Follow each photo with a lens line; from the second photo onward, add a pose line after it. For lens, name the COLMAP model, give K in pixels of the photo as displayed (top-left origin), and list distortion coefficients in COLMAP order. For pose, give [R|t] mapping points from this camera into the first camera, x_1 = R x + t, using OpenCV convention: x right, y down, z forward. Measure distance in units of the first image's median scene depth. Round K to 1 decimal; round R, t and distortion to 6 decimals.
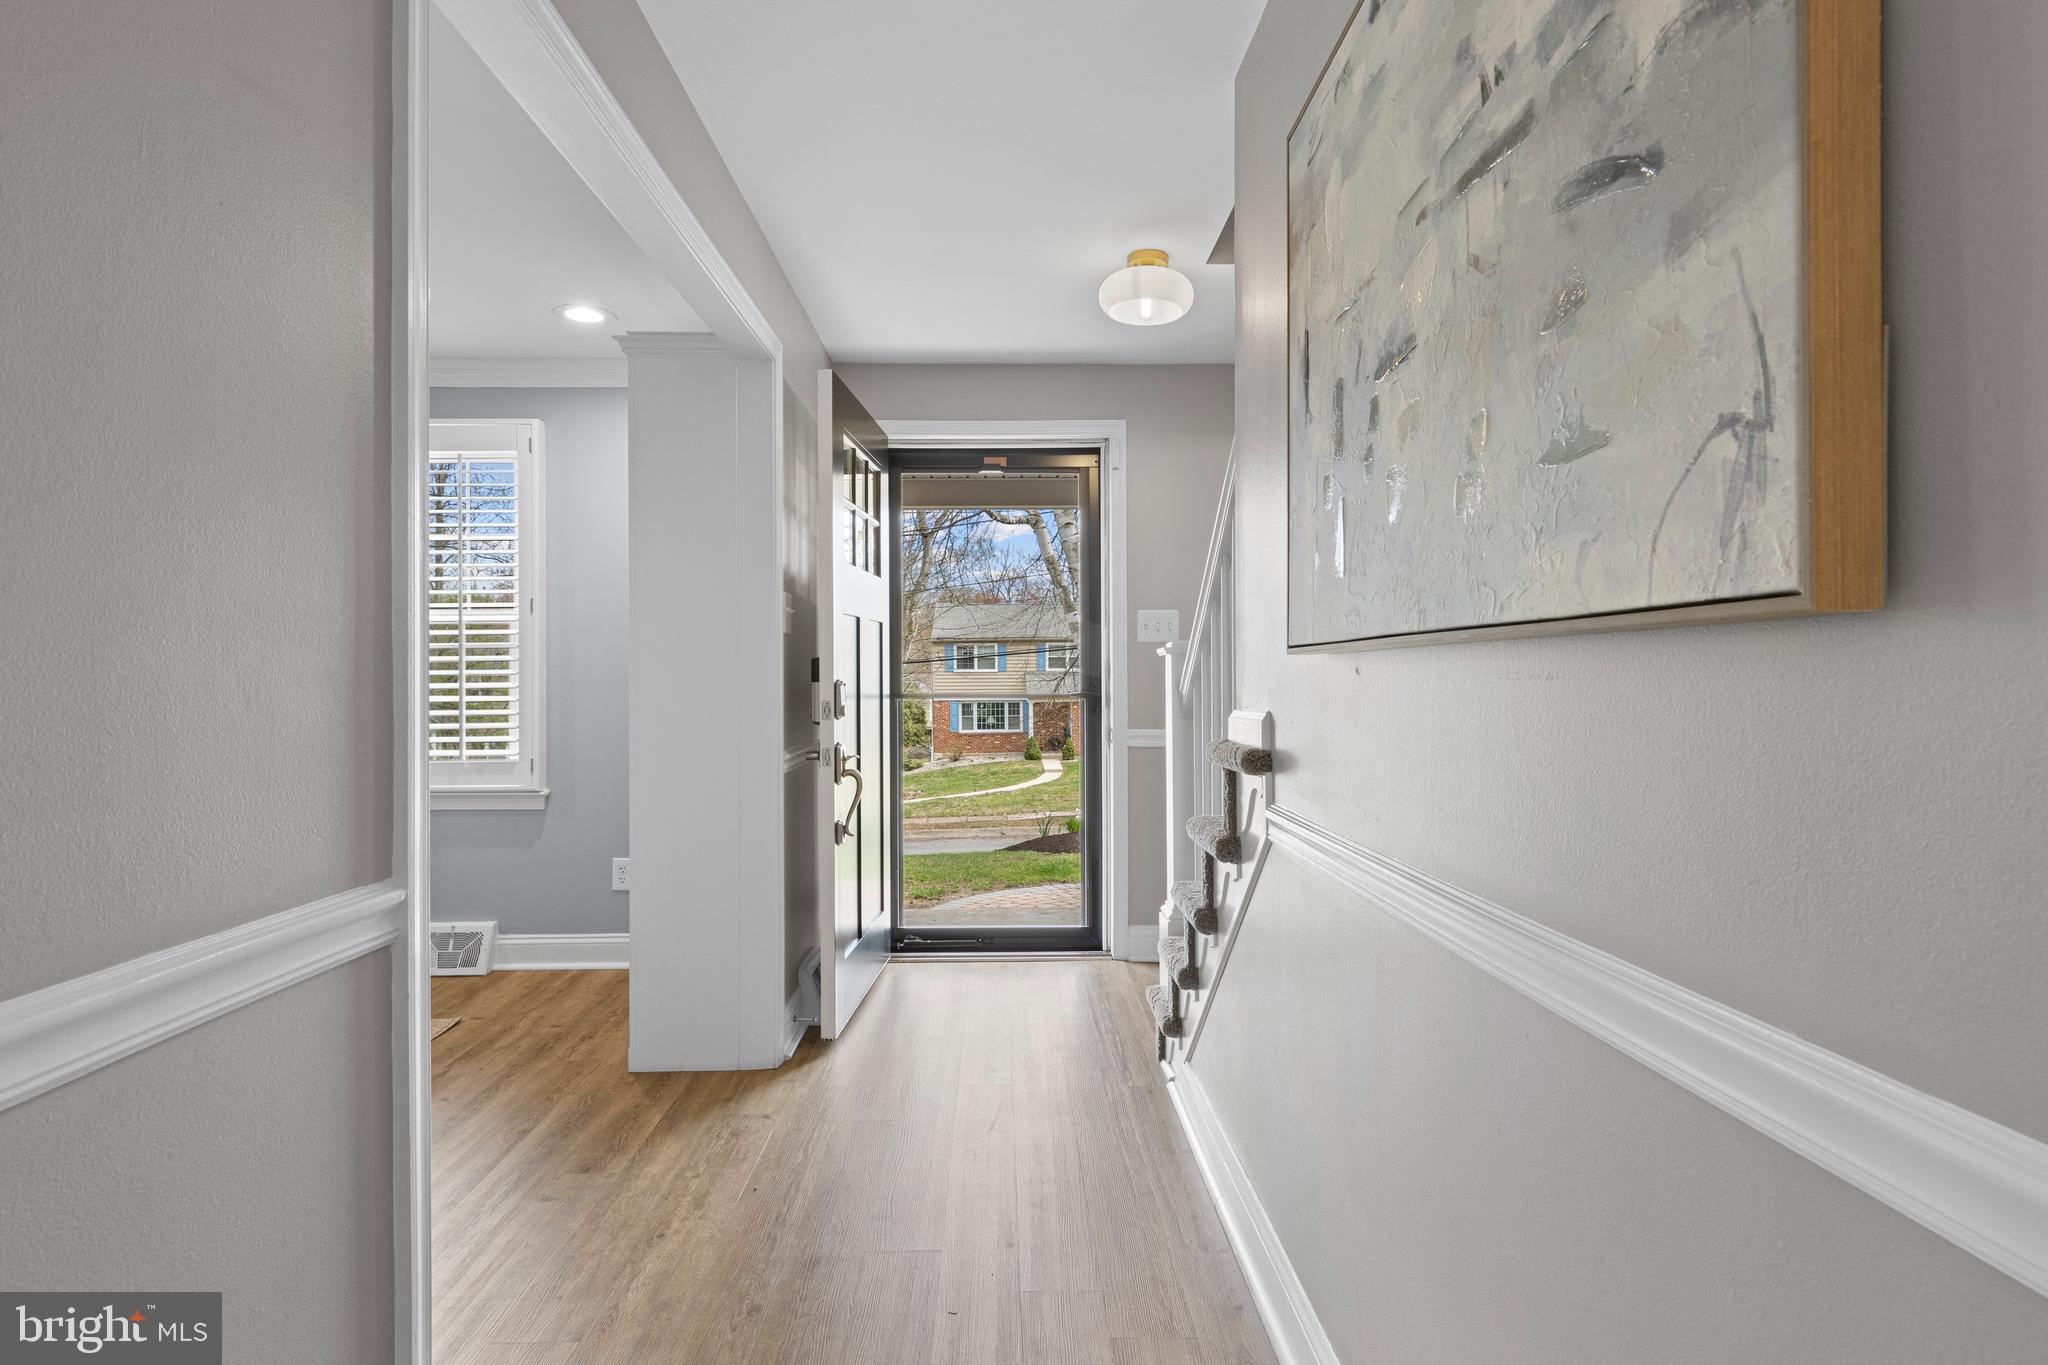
lens RADIAL K [[1043.6, 0, 1024.0], [0, 1043.6, 677.2], [0, 0, 1]] dist [0.015089, -0.005557]
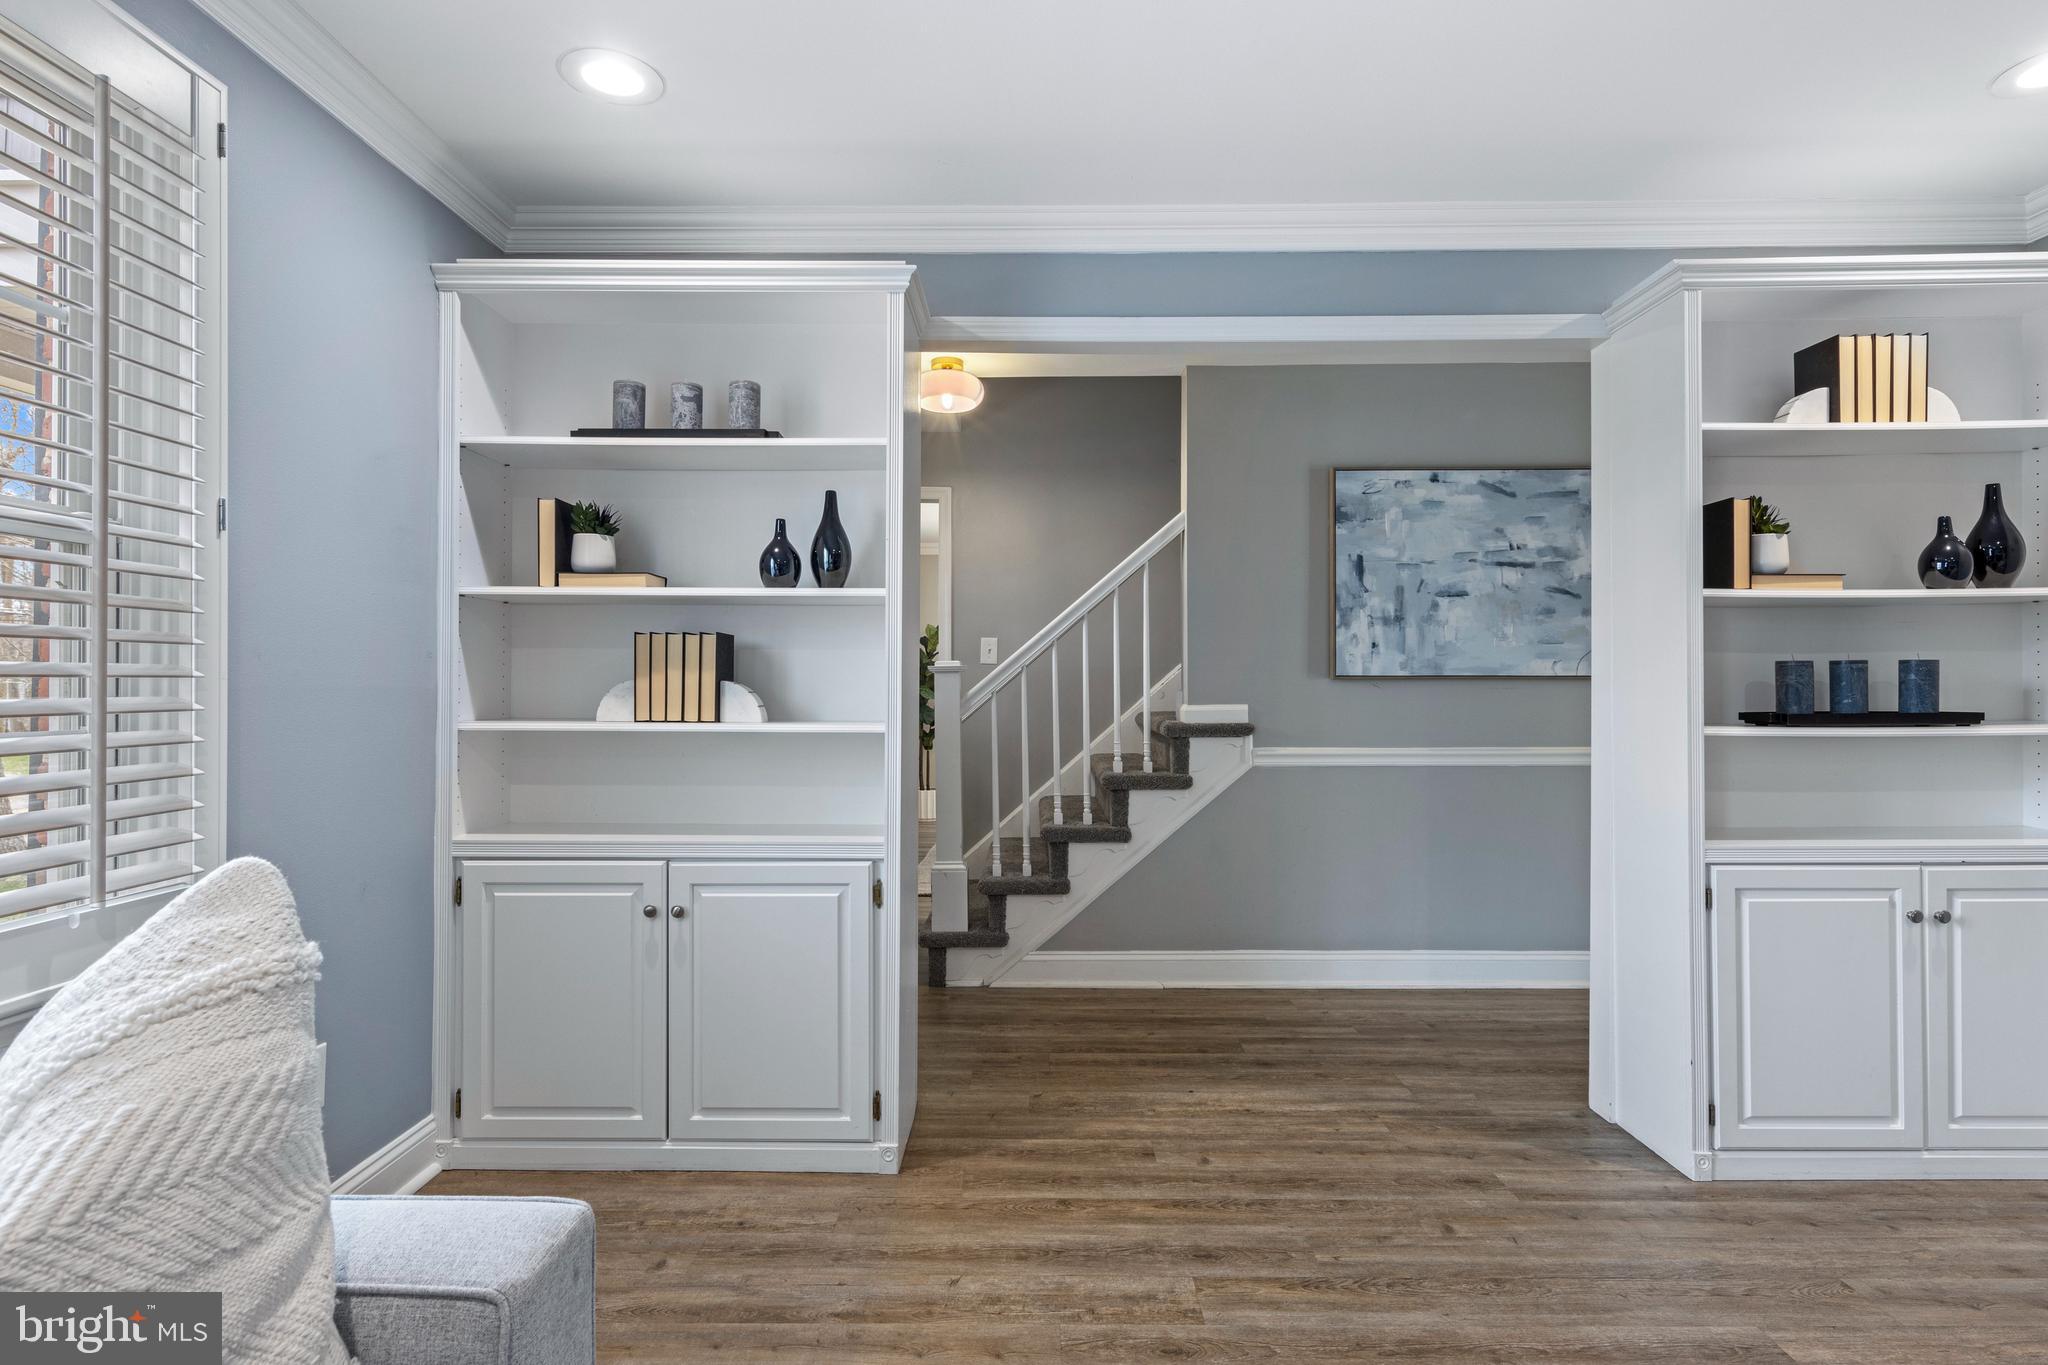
lens RADIAL K [[1043.6, 0, 1024.3], [0, 1043.6, 680.3], [0, 0, 1]] dist [0.015089, -0.005557]
pose [[0.043168, 0.000317, 0.999068, -1.246141], [-0.002812, 0.999996, -0.000195, -0.009719], [-0.999064, -0.002801, 0.043169, 0.906351]]
